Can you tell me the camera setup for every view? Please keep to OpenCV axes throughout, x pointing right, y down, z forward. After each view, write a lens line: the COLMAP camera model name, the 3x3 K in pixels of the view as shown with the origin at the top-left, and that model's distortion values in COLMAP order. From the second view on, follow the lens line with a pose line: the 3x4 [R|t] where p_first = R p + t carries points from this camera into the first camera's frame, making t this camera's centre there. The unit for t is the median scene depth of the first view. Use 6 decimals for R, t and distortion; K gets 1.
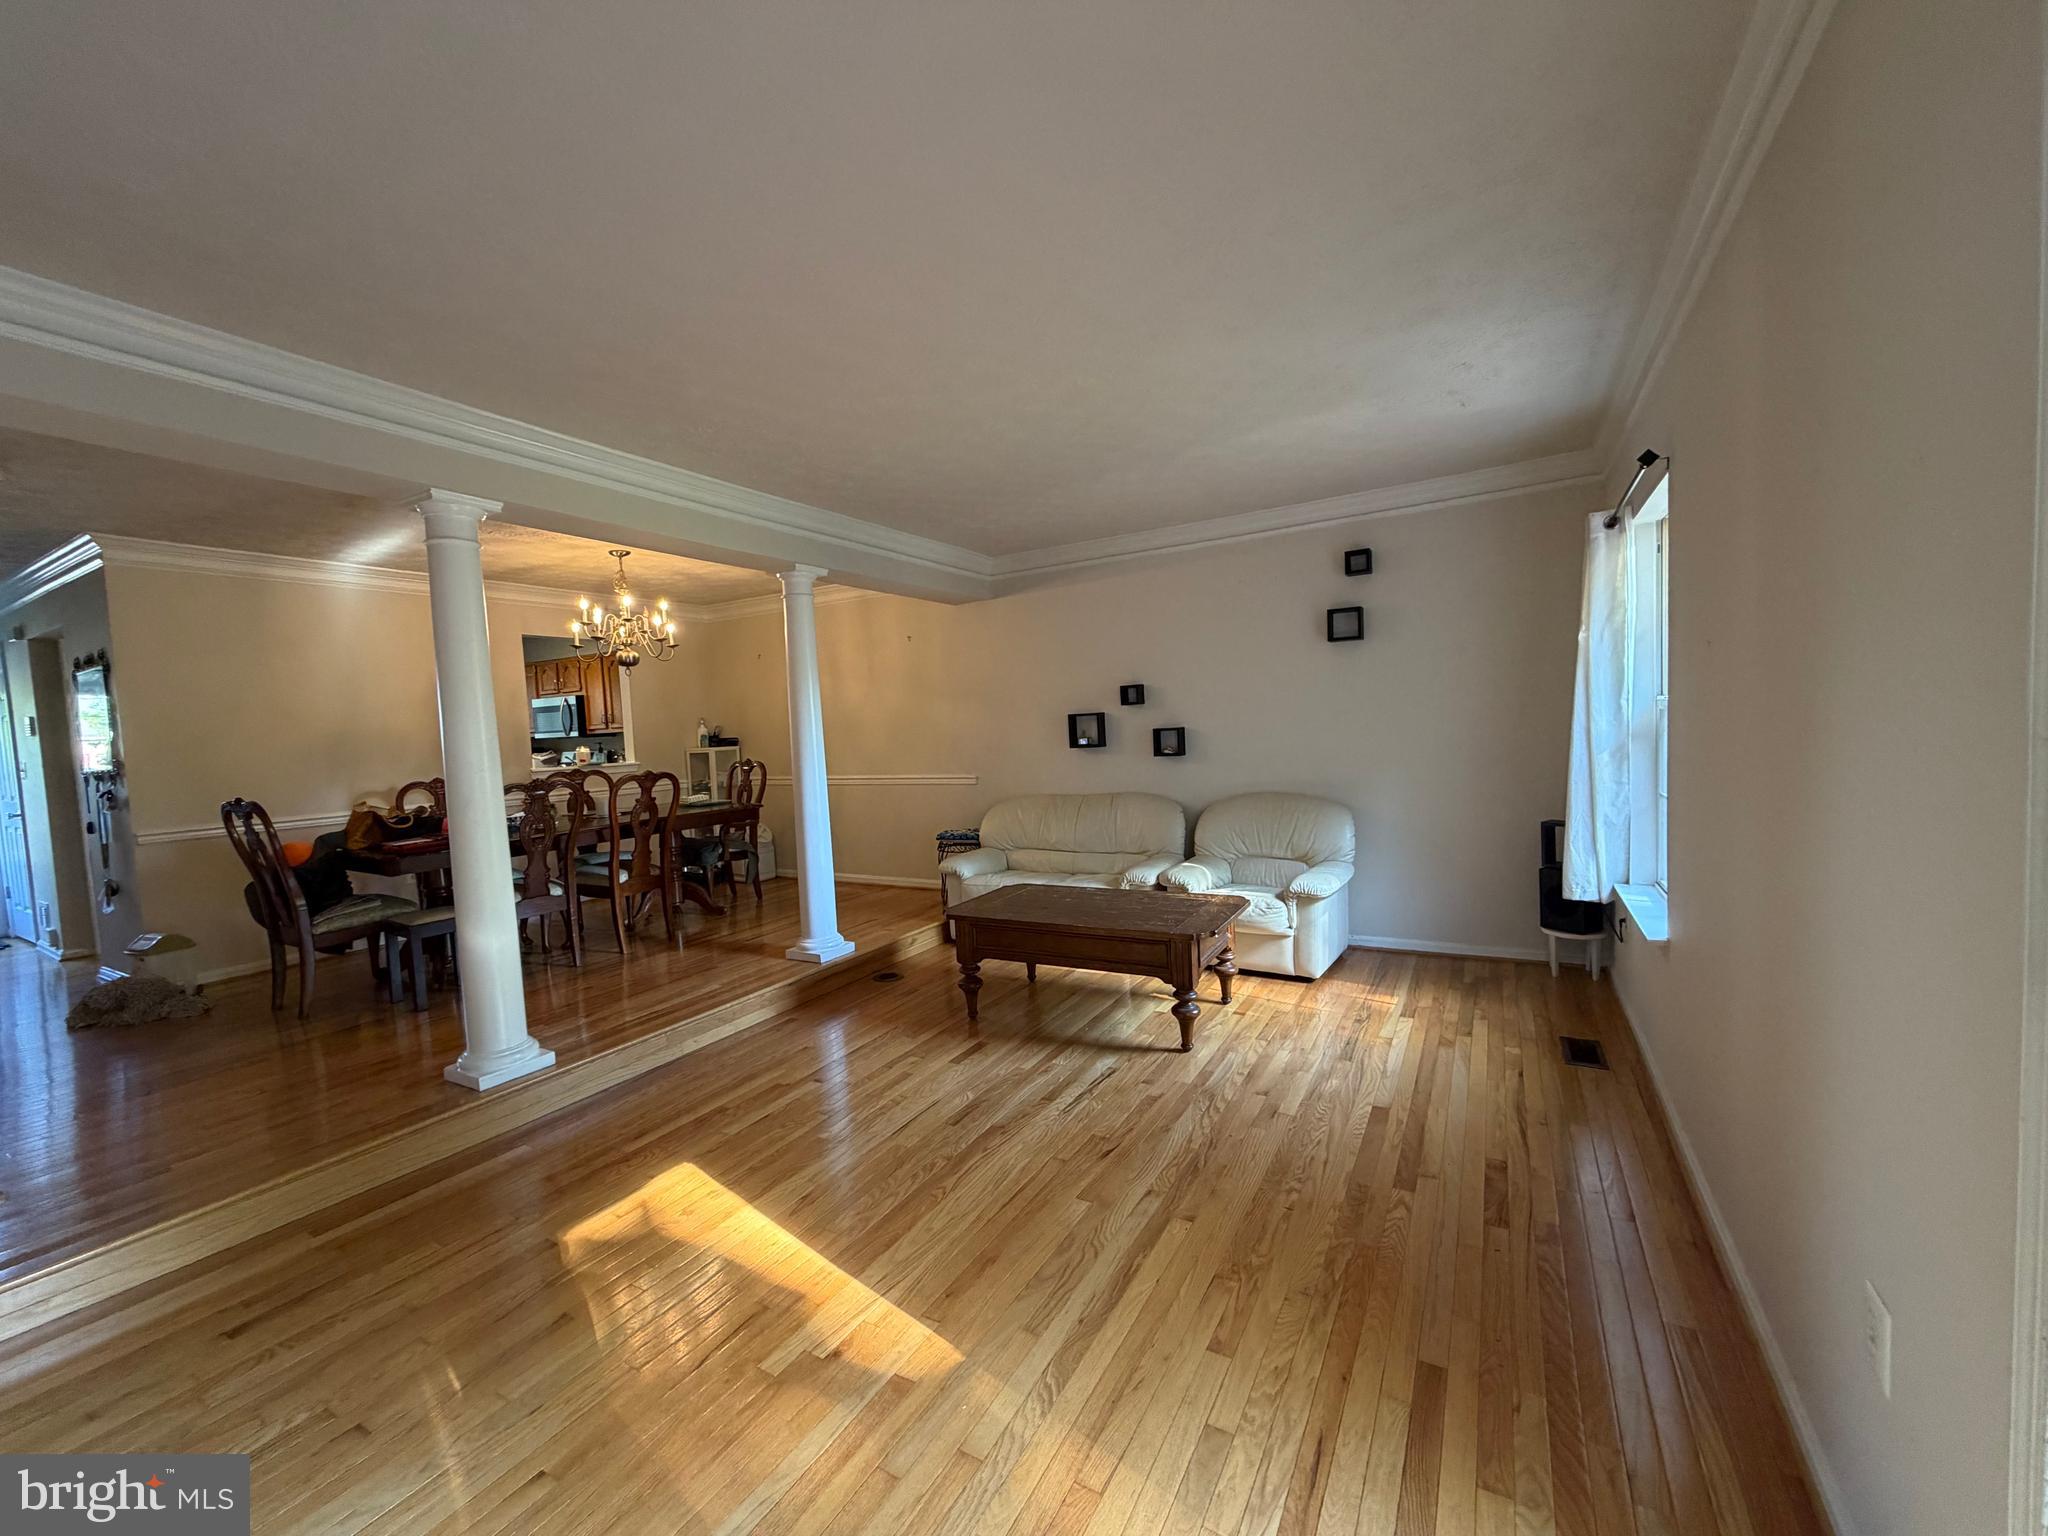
lens RADIAL K [[817.0, 0, 1021.2], [0, 817.0, 770.8], [0, 0, 1]] dist [-0.000273, 0.000162]
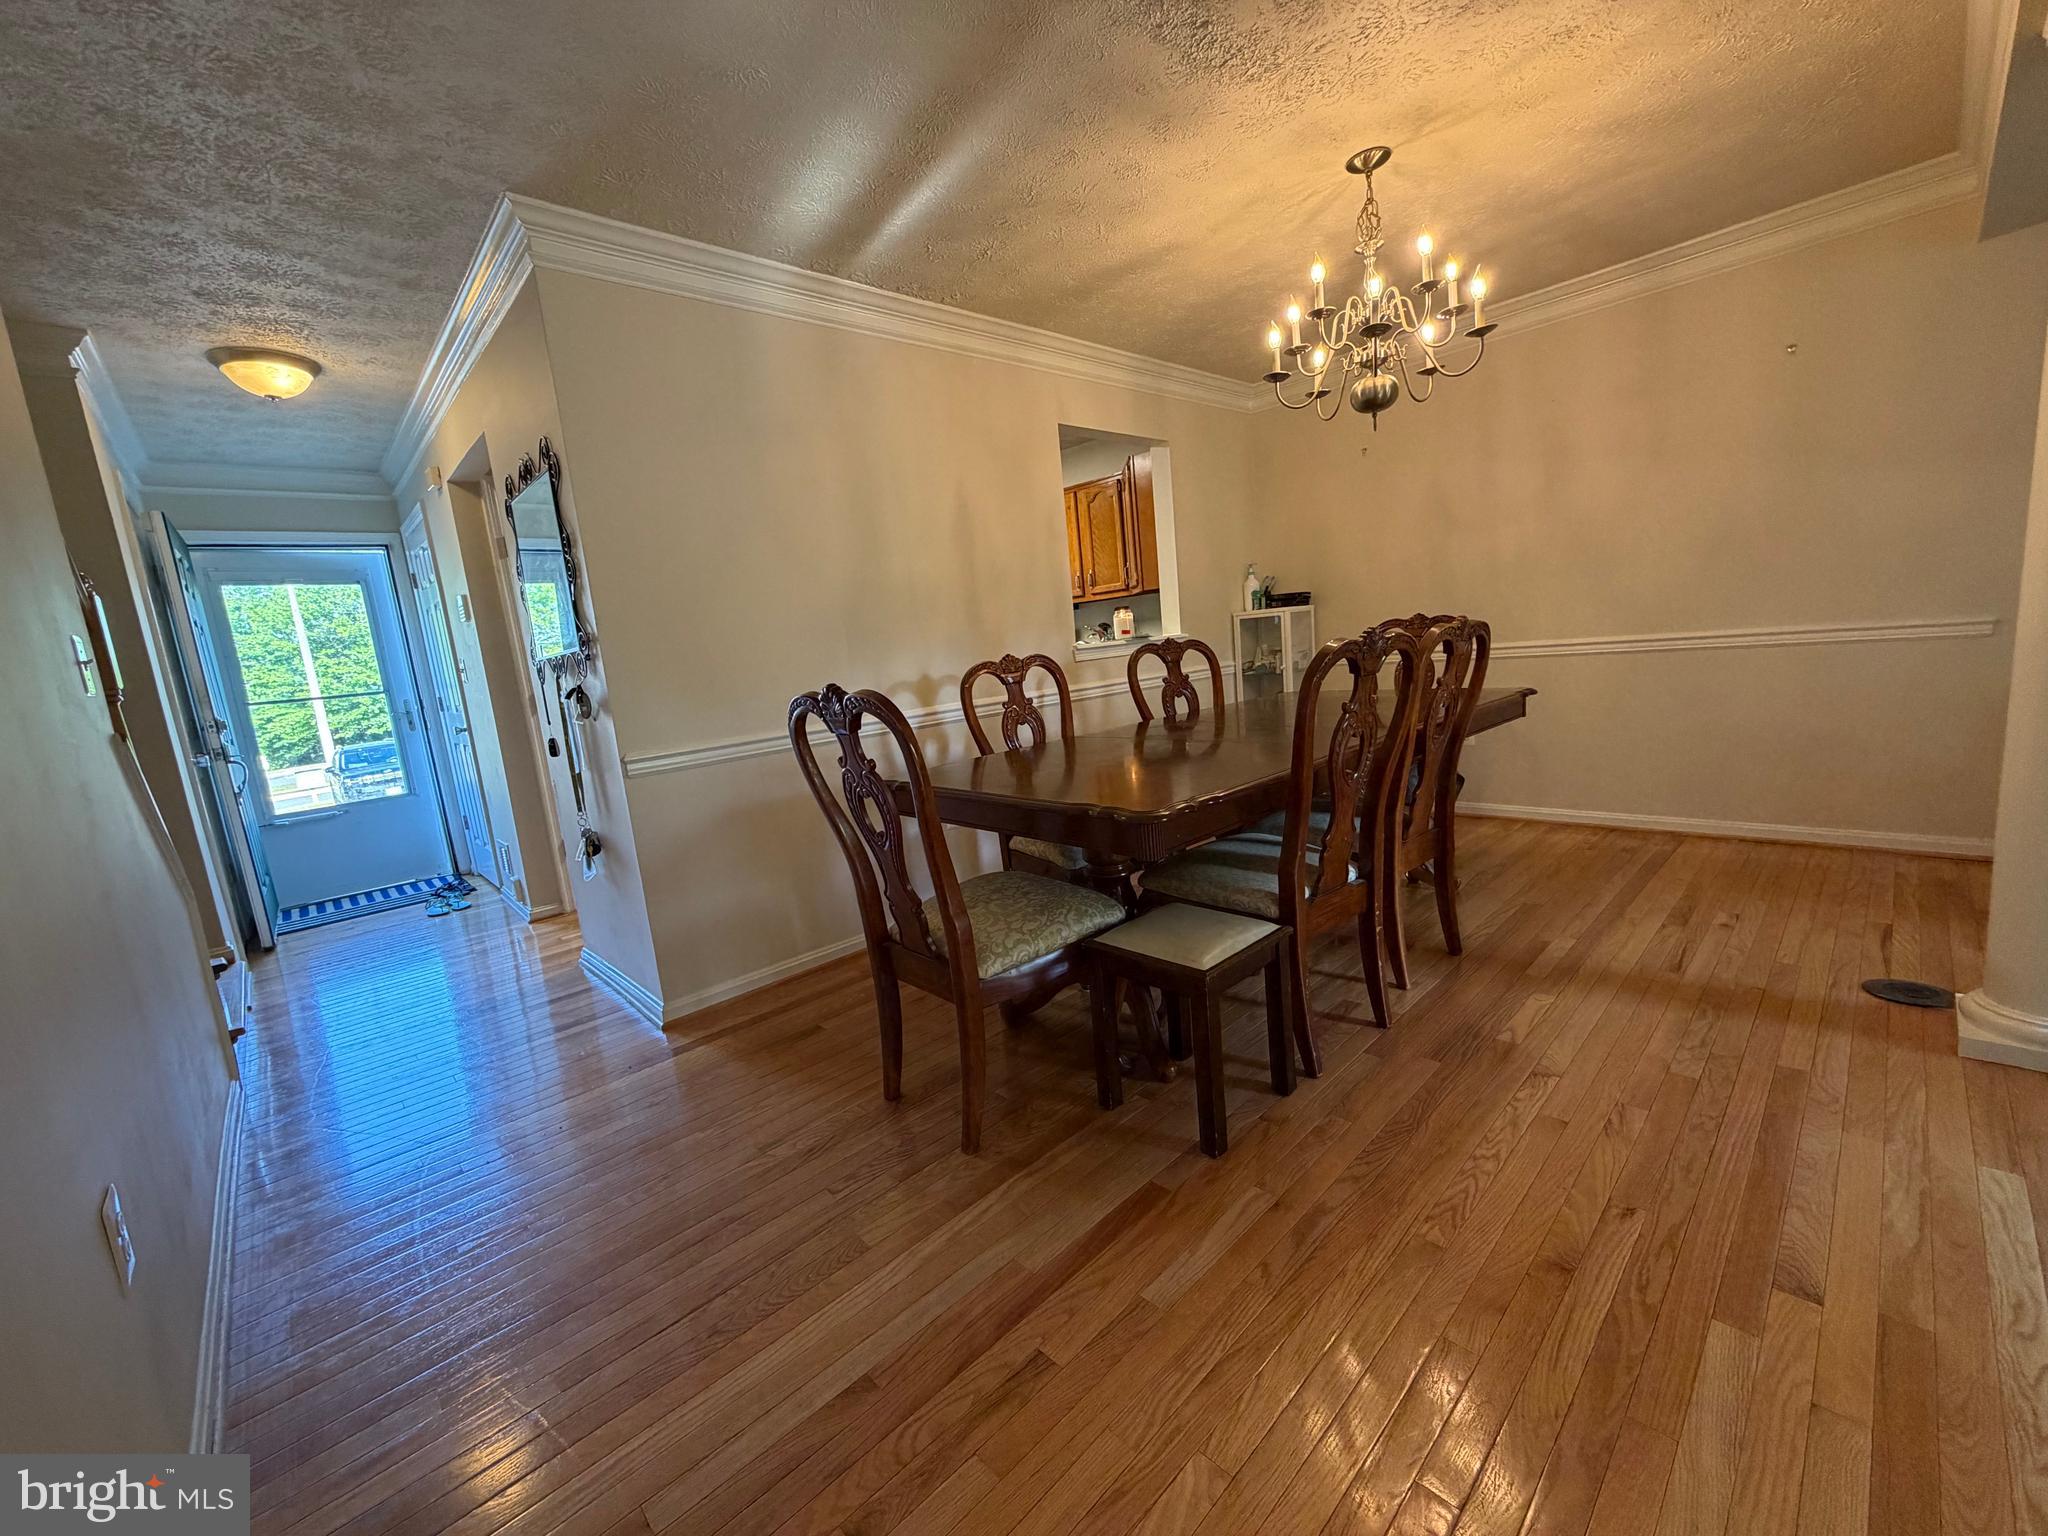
lens RADIAL K [[818.0, 0, 1020.6], [0, 818.0, 770.2], [0, 0, 1]] dist [-0.000372, 0.000423]
pose [[0.958312, -0.000479, -0.285724, -0.647355], [0.034732, 0.992778, 0.114827, 0.028401], [0.283606, -0.119964, 0.951408, 0.525352]]
